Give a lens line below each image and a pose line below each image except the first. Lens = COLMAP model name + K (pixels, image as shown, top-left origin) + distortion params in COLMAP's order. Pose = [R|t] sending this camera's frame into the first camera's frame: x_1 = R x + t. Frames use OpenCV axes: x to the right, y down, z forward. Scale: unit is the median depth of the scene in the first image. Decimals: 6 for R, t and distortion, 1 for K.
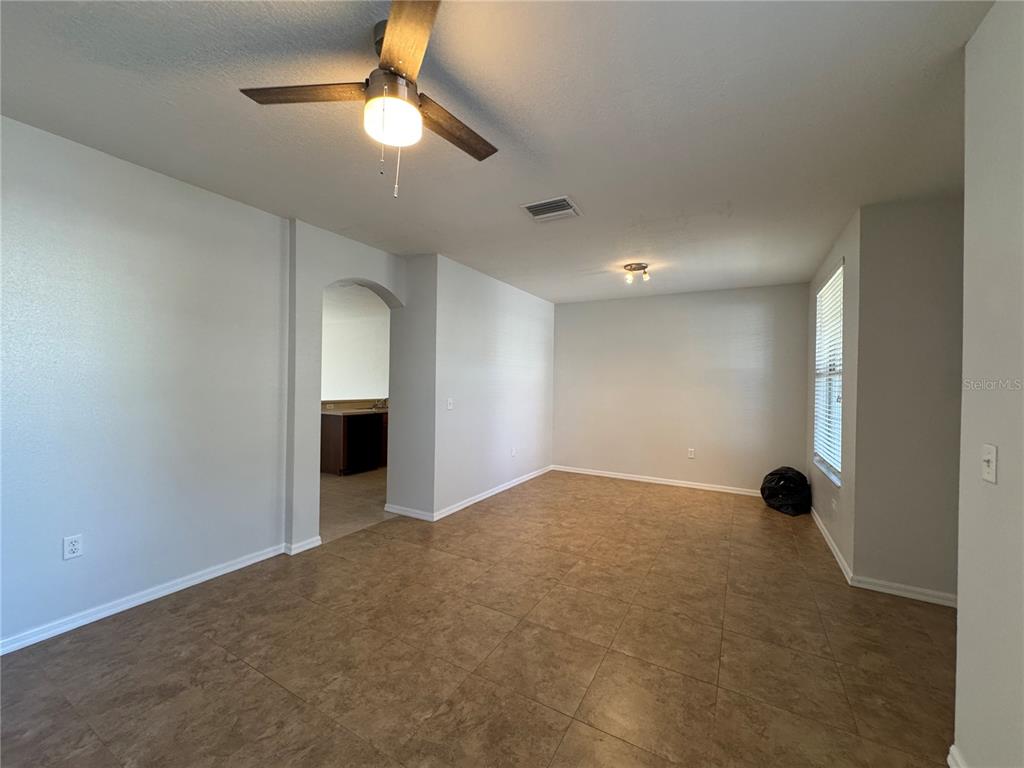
lens RADIAL K [[407.3, 0, 512.2], [0, 407.3, 383.5], [0, 0, 1]] dist [-0.003982, 0.000681]
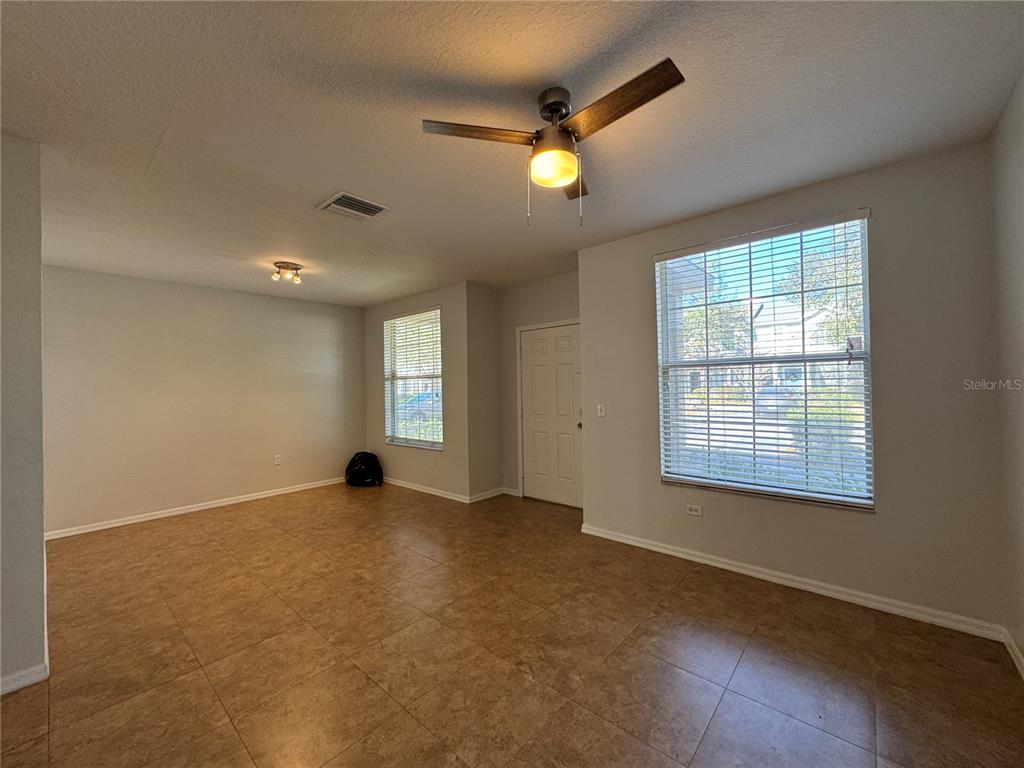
lens RADIAL K [[407.3, 0, 511.6], [0, 407.3, 381.7], [0, 0, 1]] dist [-0.003982, 0.000681]
pose [[0.206228, -0.012251, 0.978427, -0.667187], [0.027401, 0.999602, 0.006741, -0.013384], [-0.978120, 0.025420, 0.206481, 0.396592]]
